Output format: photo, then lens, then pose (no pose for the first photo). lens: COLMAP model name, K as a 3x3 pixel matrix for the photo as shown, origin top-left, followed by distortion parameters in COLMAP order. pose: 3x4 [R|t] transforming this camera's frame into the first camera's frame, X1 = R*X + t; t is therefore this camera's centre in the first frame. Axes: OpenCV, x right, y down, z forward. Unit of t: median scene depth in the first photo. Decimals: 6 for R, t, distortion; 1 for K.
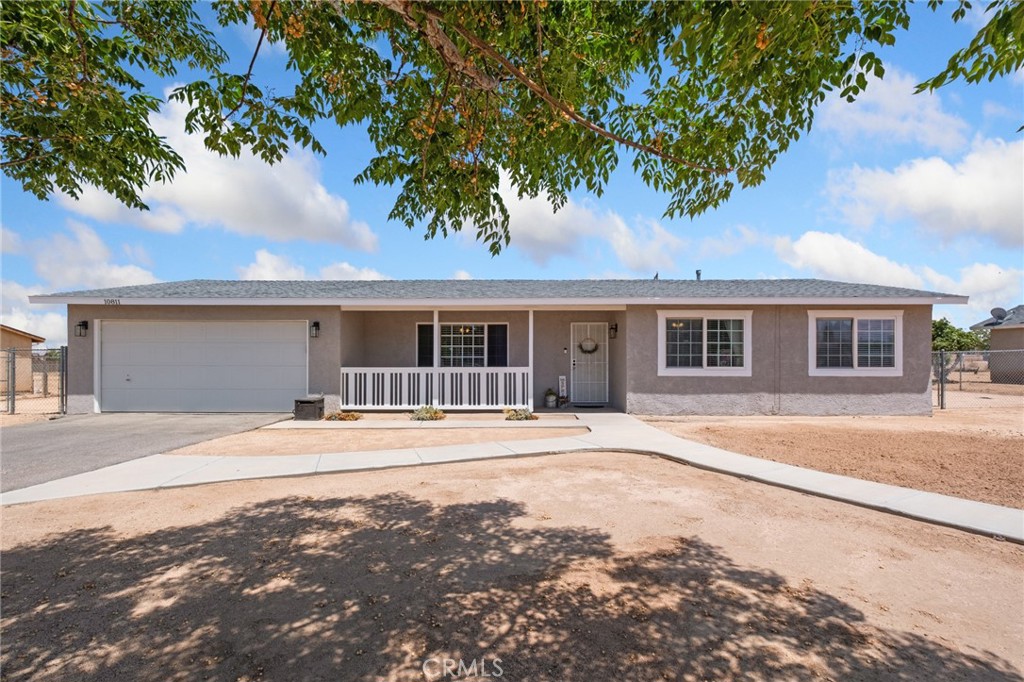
lens RADIAL K [[454.5, 0, 516.0], [0, 454.5, 357.8], [0, 0, 1]] dist [-0.000767, -0.002269]
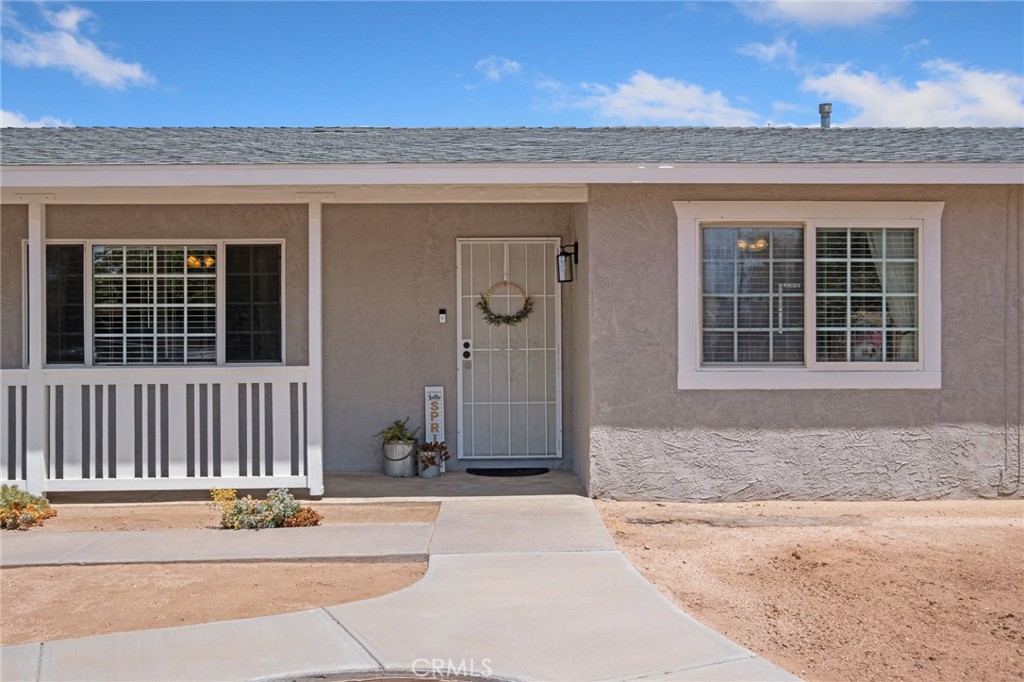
lens RADIAL K [[1003.7, 0, 516.6], [0, 1003.7, 331.8], [0, 0, 1]] dist [0.002510, 0.000000]
pose [[0.999358, -0.005630, 0.035390, 0.159025], [0.005269, 0.999933, 0.010295, -0.013072], [-0.035446, -0.010102, 0.999321, 0.228239]]
